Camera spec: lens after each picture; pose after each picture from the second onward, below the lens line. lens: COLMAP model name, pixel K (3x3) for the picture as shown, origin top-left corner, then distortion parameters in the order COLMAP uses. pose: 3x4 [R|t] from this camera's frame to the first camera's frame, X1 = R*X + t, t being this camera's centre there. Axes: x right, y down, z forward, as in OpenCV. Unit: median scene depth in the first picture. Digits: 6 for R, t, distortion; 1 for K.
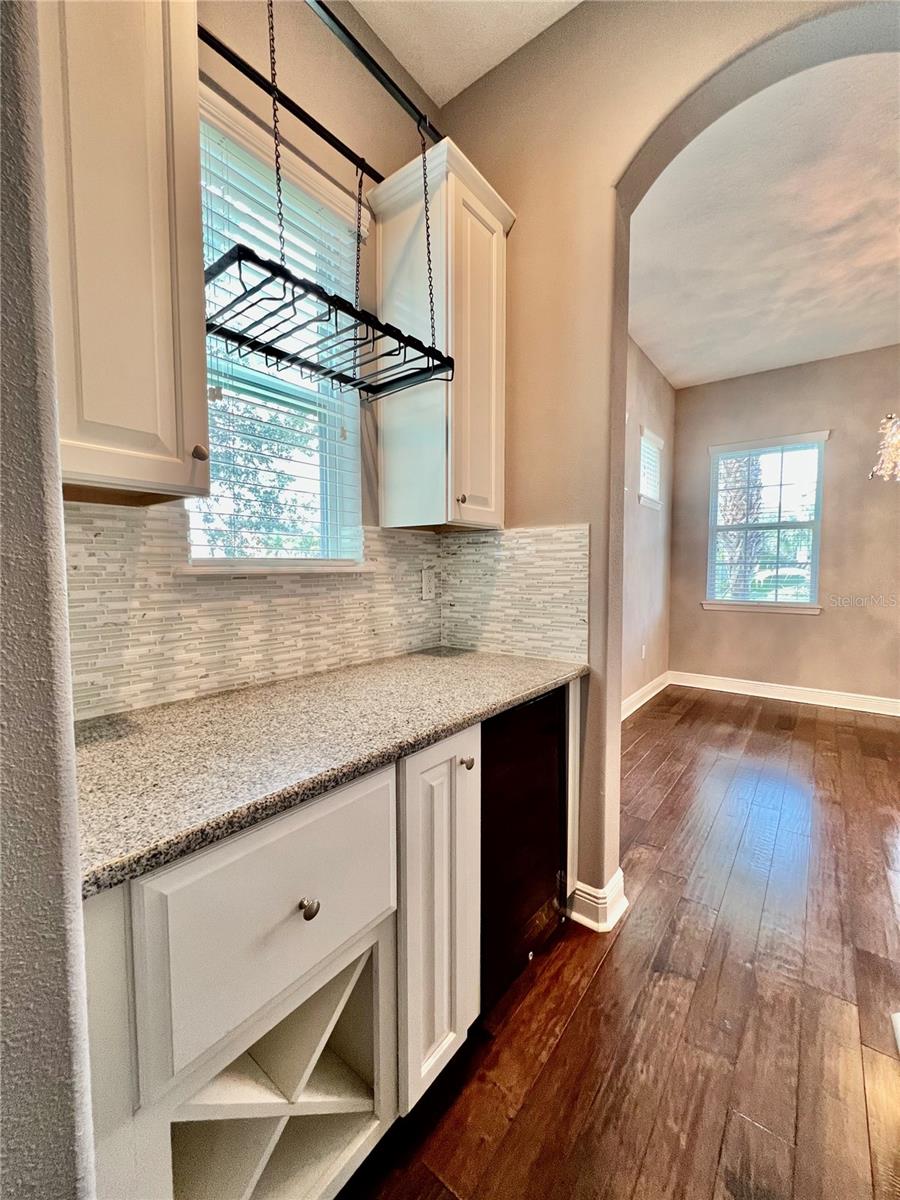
lens RADIAL K [[478.5, 0, 456.7], [0, 478.5, 595.8], [0, 0, 1]] dist [0.002837, 0.000377]
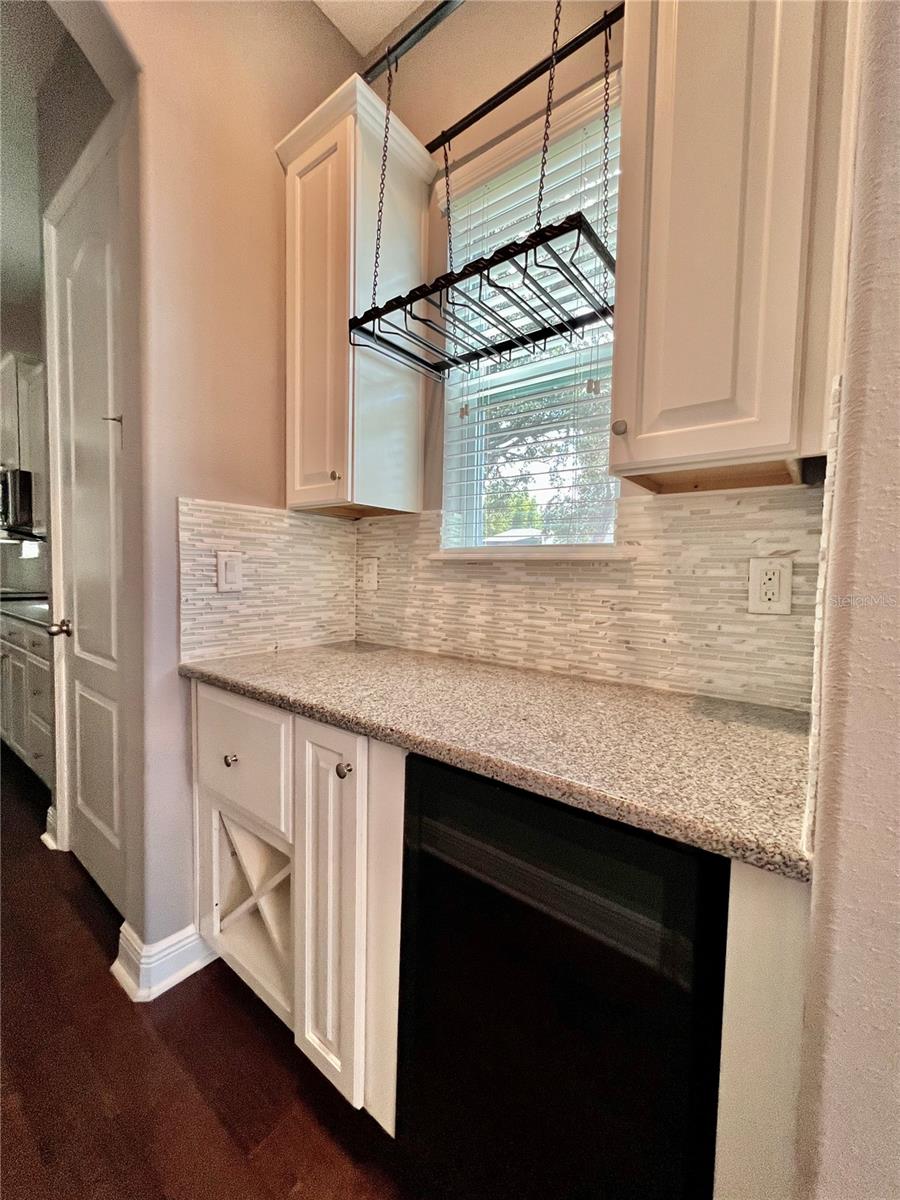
lens RADIAL K [[478.5, 0, 452.8], [0, 478.5, 596.3], [0, 0, 1]] dist [0.002837, 0.000377]
pose [[-0.004900, 0.055433, -0.998450, 0.636493], [-0.081664, 0.995105, 0.055649, -0.017090], [0.996648, 0.081810, -0.000349, 0.869083]]
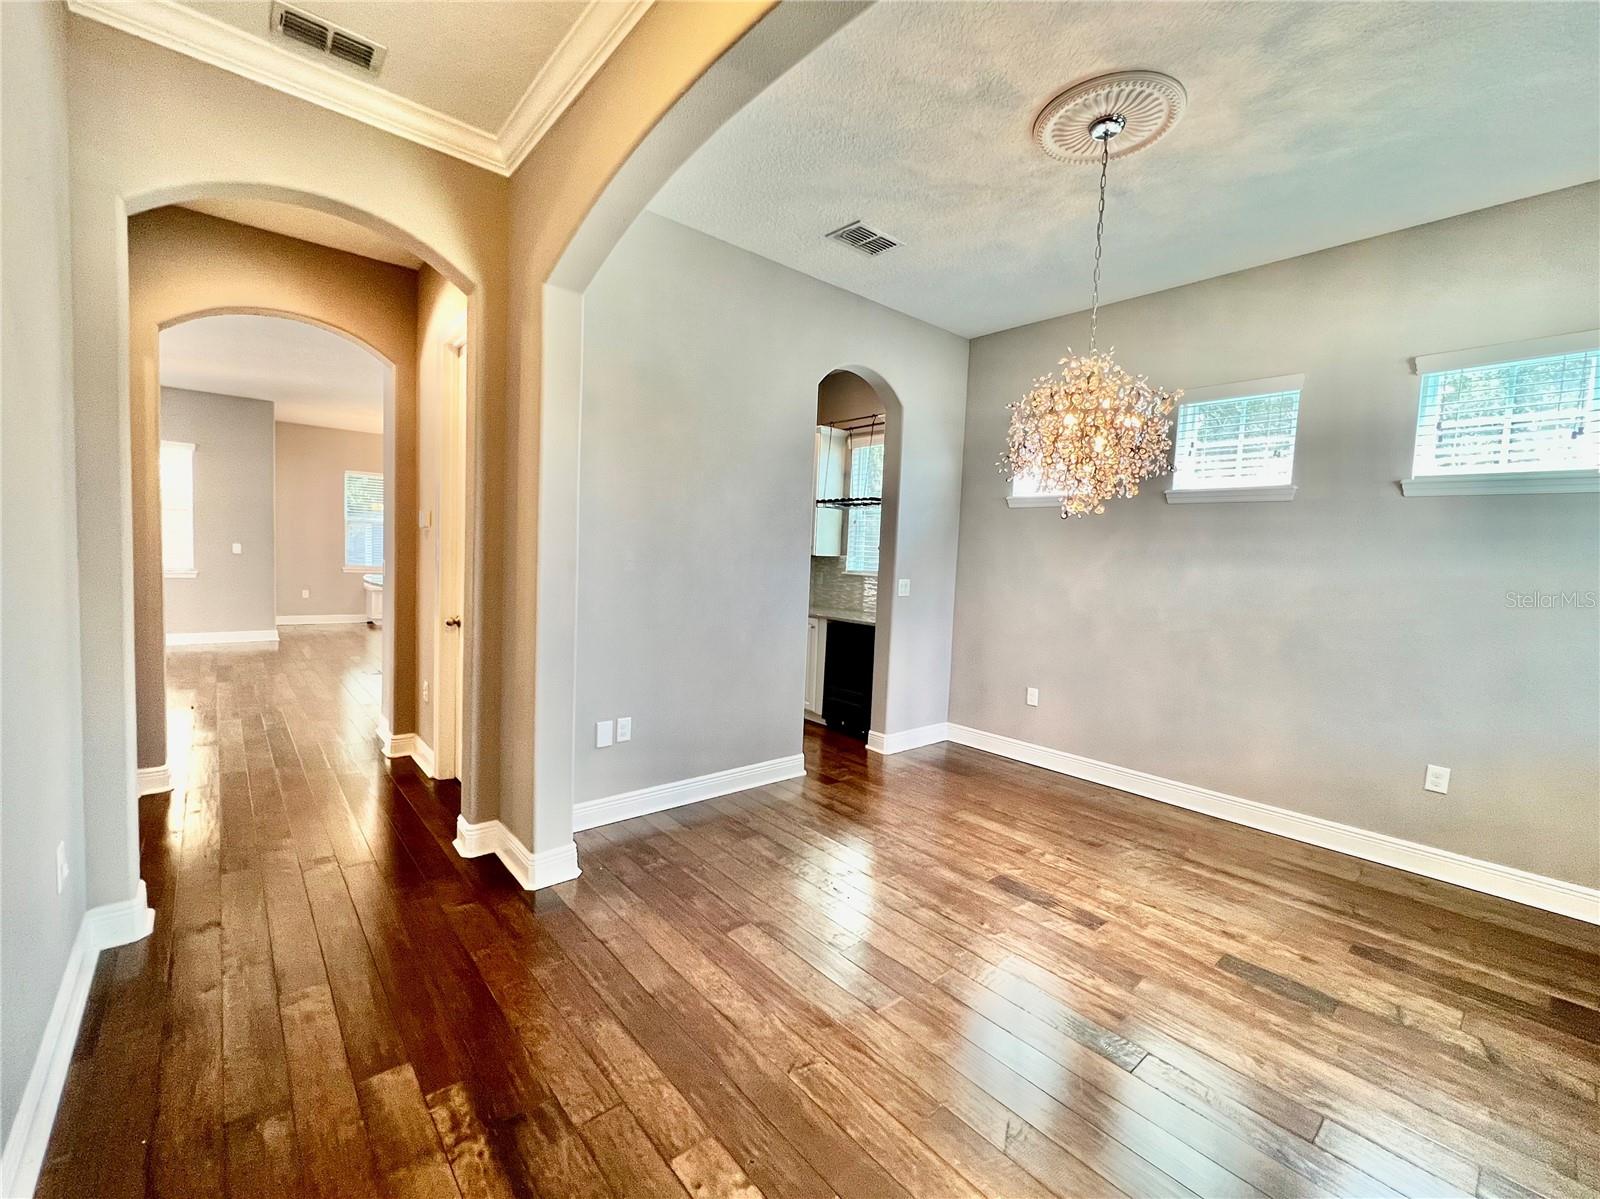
lens RADIAL K [[638.0, 0, 801.4], [0, 638.0, 600.0], [0, 0, 1]] dist [0.002837, 0.000377]
pose [[-0.194728, 0.055796, -0.979269, 3.599134], [-0.105143, 0.991441, 0.077397, -0.164217], [0.975206, 0.118035, -0.187195, 1.347107]]
